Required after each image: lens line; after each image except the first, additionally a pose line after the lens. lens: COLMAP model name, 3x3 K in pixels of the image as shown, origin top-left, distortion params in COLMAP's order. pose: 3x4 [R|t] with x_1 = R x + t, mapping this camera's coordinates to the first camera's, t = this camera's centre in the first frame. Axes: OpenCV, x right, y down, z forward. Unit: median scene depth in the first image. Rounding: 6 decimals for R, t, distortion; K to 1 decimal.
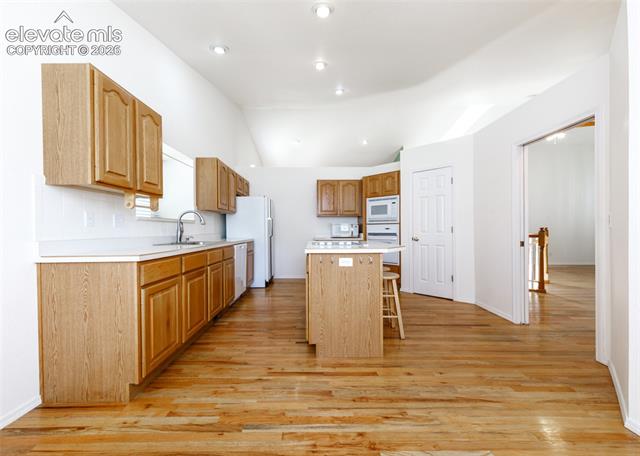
lens RADIAL K [[247.3, 0, 313.3], [0, 247.3, 230.2], [0, 0, 1]] dist [0.002249, -0.000868]
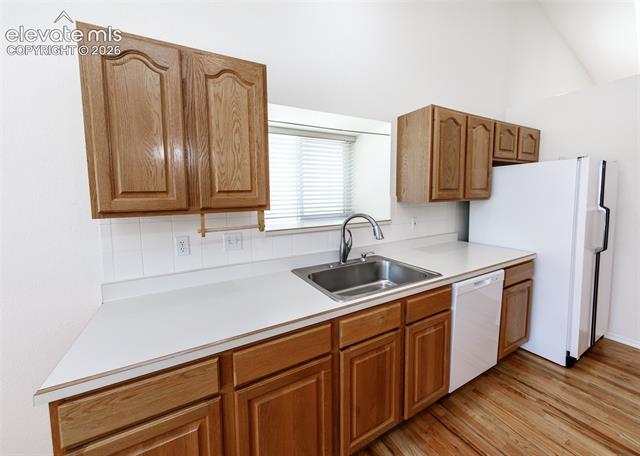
lens RADIAL K [[235.4, 0, 282.4], [0, 235.4, 206.0], [0, 0, 1]] dist [0.012011, -0.002980]
pose [[0.425509, 0.043022, -0.903931, -0.084661], [0.002983, 0.998797, 0.048942, -0.157489], [0.904949, -0.023522, 0.424869, 0.755013]]
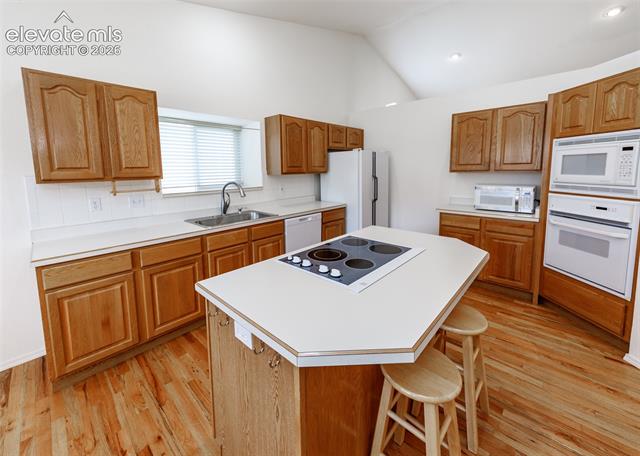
lens RADIAL K [[247.3, 0, 304.6], [0, 247.3, 193.9], [0, 0, 1]] dist [0.002249, -0.000868]
pose [[0.720685, 0.059918, -0.690668, 0.437864], [0.006594, 0.995620, 0.093255, -0.149107], [0.693231, -0.071762, 0.717134, 0.656194]]
